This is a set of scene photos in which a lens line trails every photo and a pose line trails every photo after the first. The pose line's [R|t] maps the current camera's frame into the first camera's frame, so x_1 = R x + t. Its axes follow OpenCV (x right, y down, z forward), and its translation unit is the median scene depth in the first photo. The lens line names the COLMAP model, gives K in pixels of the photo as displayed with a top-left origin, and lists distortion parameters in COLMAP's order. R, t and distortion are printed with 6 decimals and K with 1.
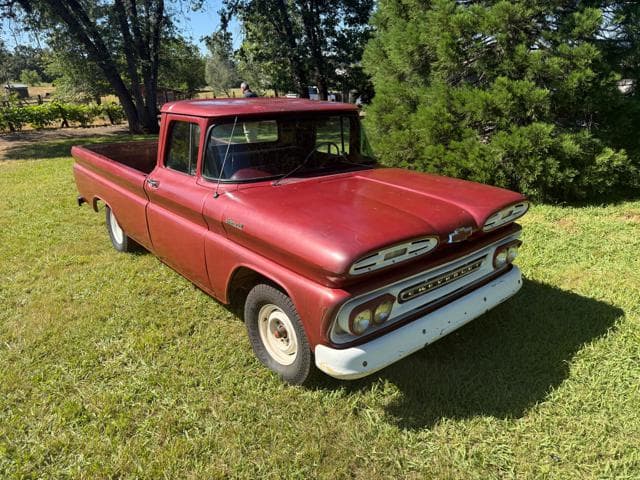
lens RADIAL K [[453.8, 0, 320.0], [0, 453.8, 240.0], [0, 0, 1]] dist [0.005778, -0.004832]
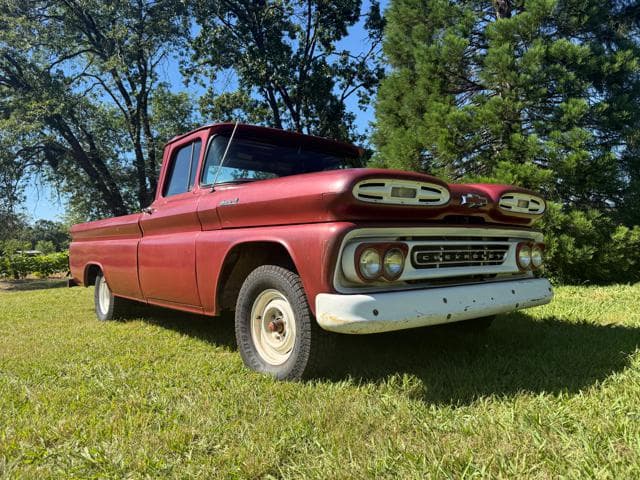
lens RADIAL K [[473.3, 0, 320.0], [0, 473.3, 240.0], [0, 0, 1]] dist [-0.002255, -0.005318]
pose [[0.999839, -0.011255, -0.013965, 0.006870], [0.005560, 0.934735, -0.355302, 0.282261], [0.017052, 0.355167, 0.934647, 0.092286]]
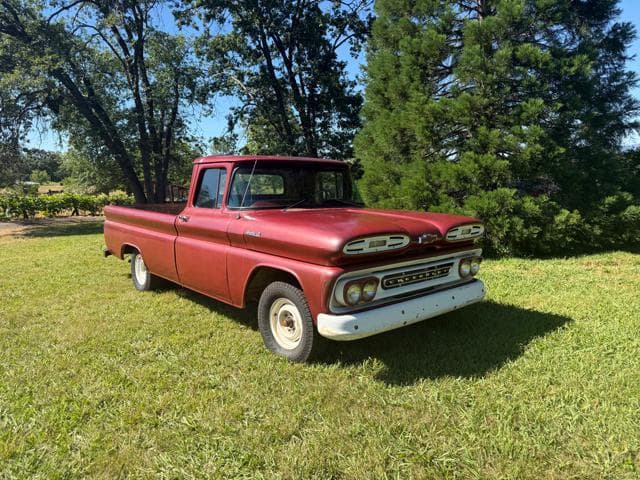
lens RADIAL K [[453.9, 0, 321.3], [0, 453.9, 235.0], [0, 0, 1]] dist [0.011825, -0.001969]
pose [[0.999920, 0.000408, 0.012641, -0.010018], [0.002382, 0.975531, -0.219851, 0.186385], [-0.012422, 0.219863, 0.975452, -0.191819]]
